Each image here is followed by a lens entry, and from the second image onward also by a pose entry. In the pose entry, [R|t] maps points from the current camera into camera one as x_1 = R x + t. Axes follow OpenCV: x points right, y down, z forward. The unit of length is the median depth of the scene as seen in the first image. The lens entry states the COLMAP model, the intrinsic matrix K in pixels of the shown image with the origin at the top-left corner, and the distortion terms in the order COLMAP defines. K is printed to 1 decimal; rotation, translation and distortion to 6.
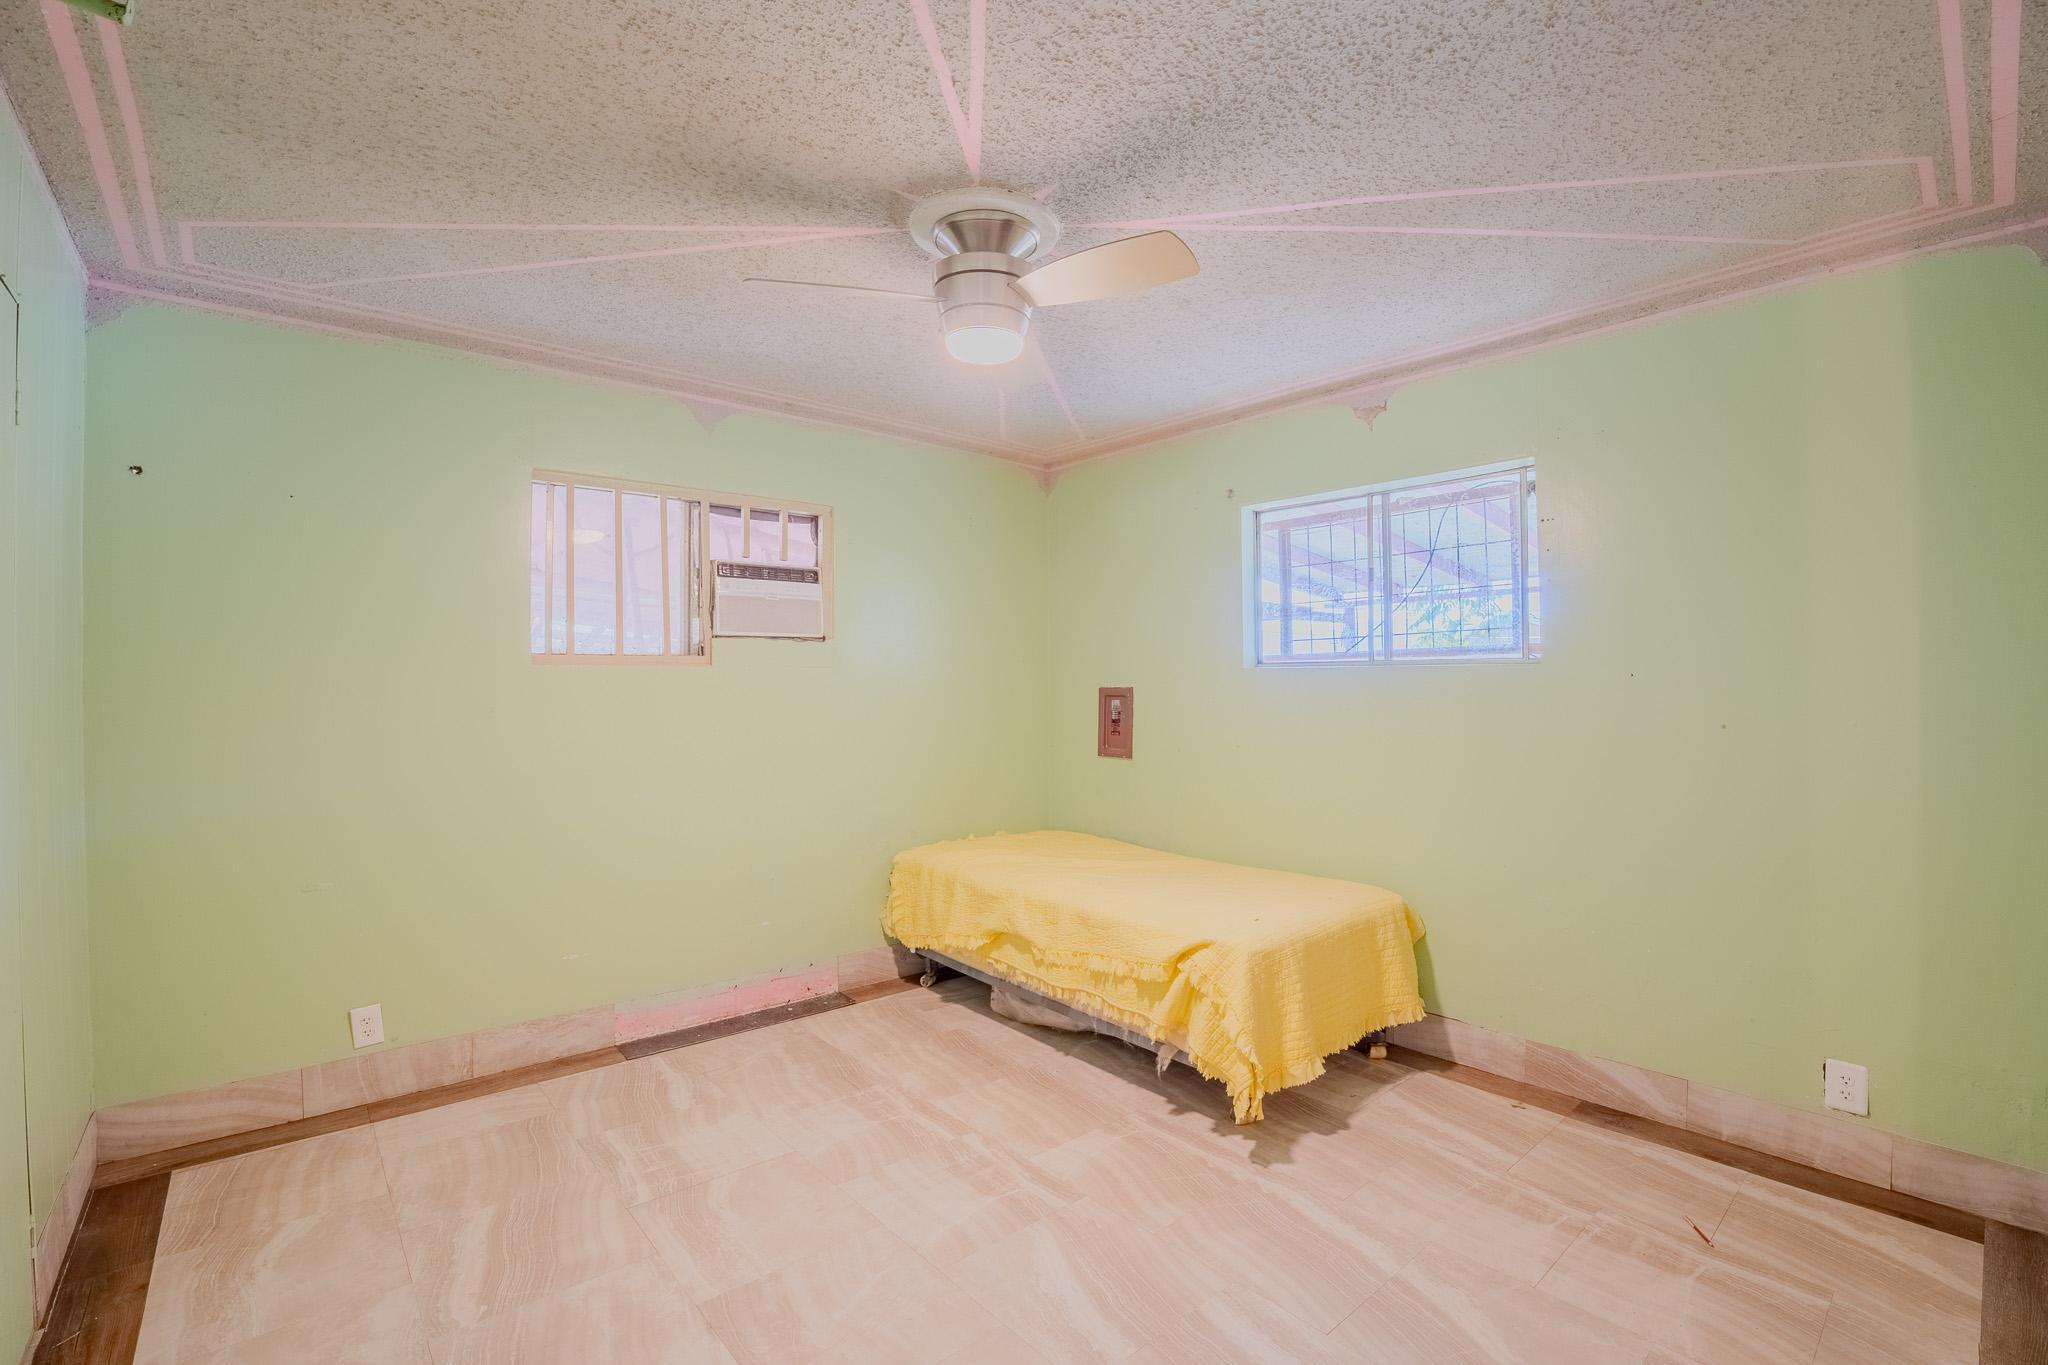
lens RADIAL K [[902.8, 0, 1026.1], [0, 902.8, 679.3], [0, 0, 1]] dist [-0.069192, 0.014381]
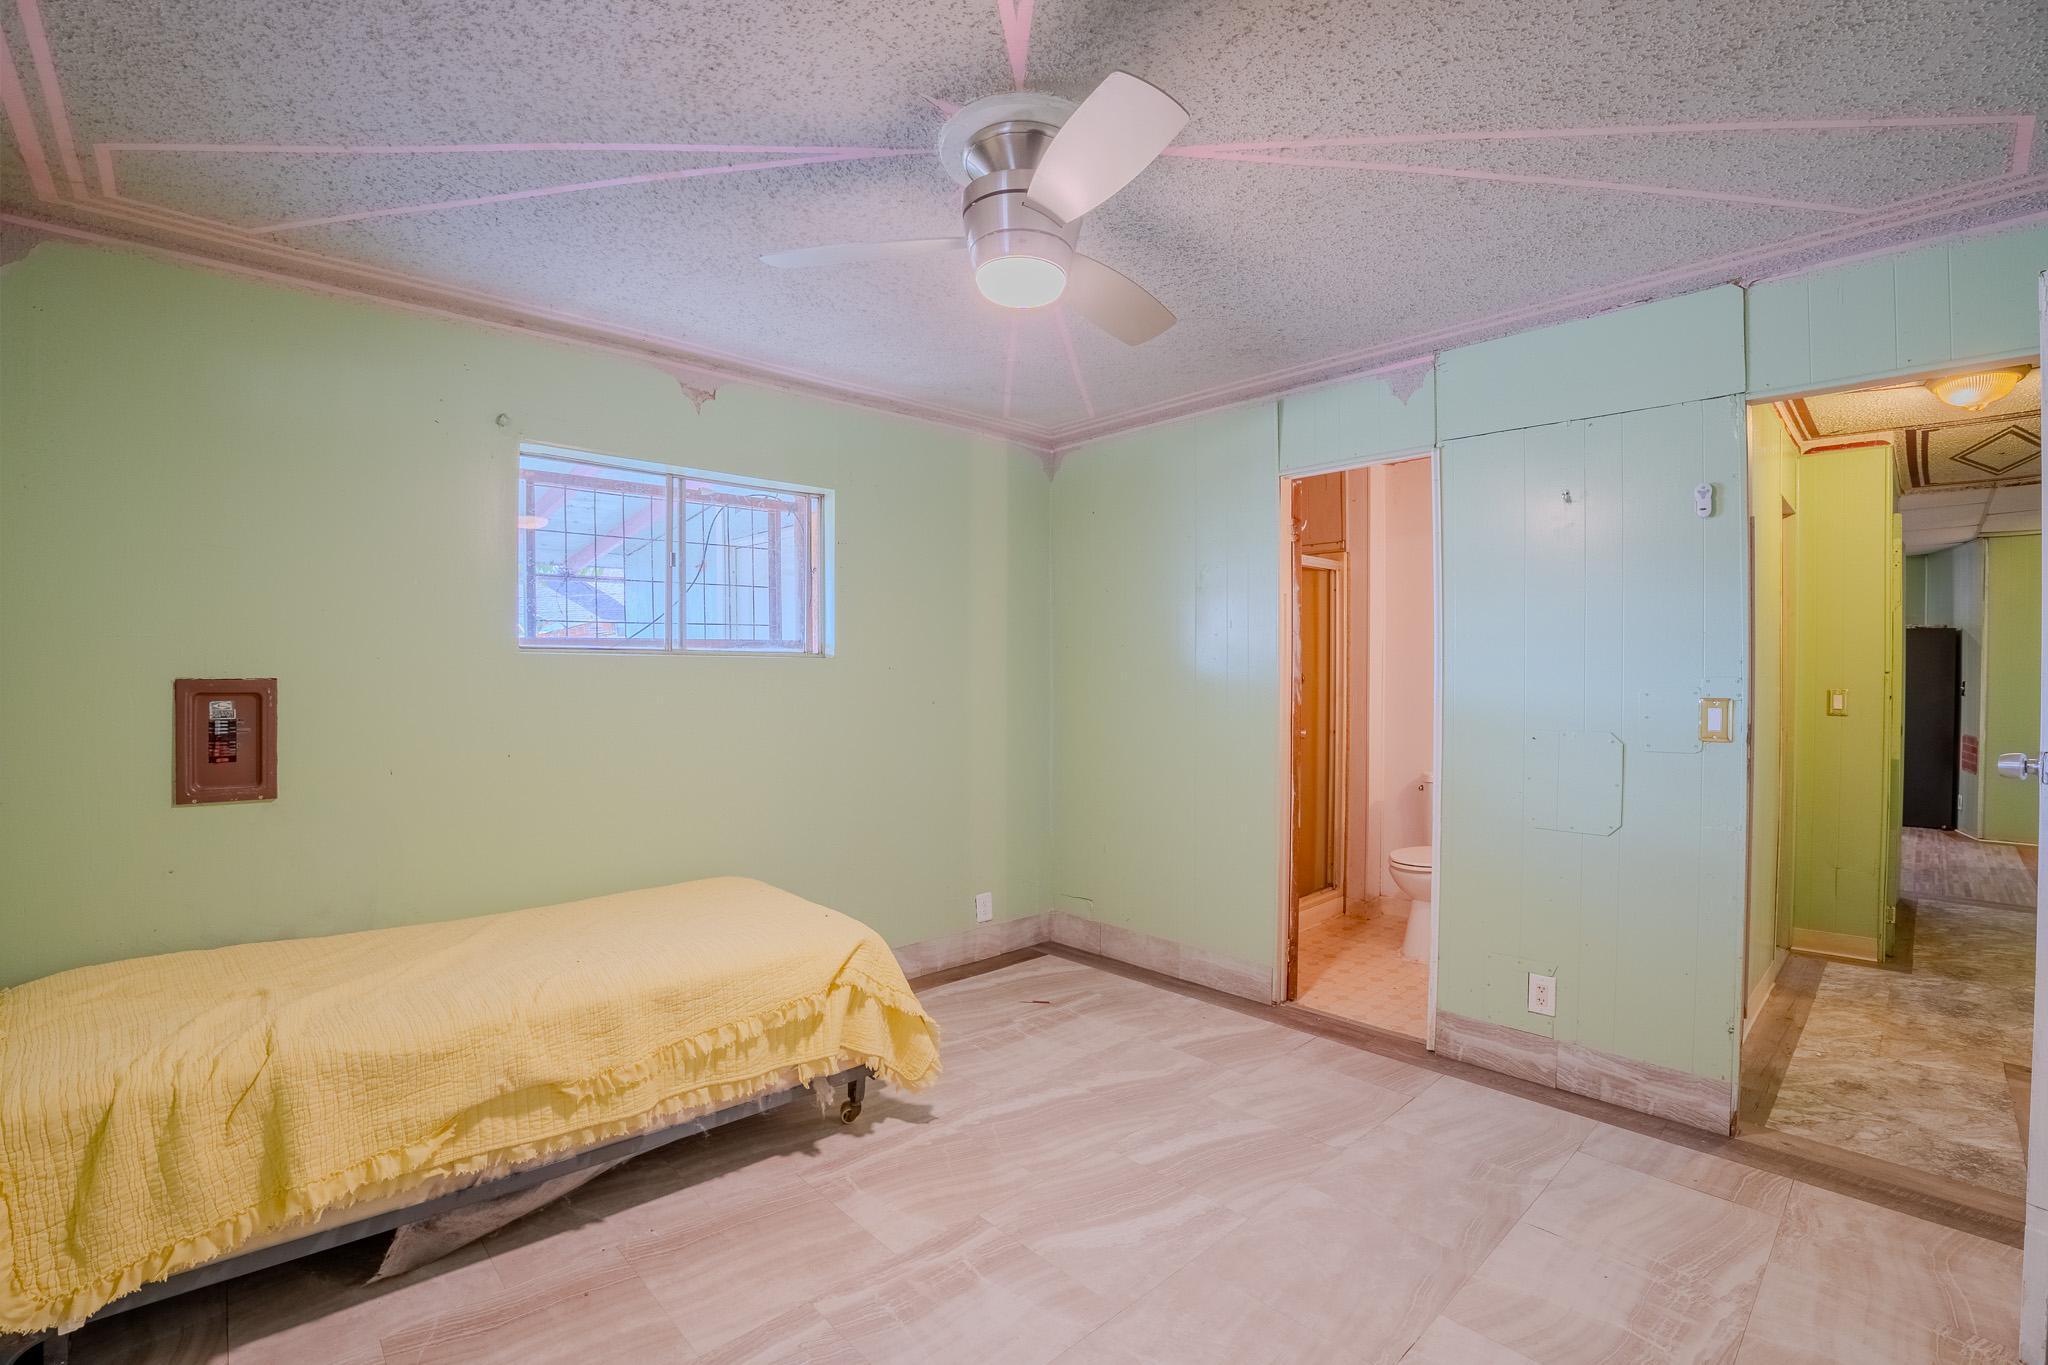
lens RADIAL K [[902.8, 0, 1026.1], [0, 902.8, 679.3], [0, 0, 1]] dist [-0.069192, 0.014381]
pose [[-0.034785, -0.001350, 0.999394, -0.724358], [-0.004181, 0.999991, 0.001206, 0.010276], [-0.999386, -0.004136, -0.034790, 0.816984]]
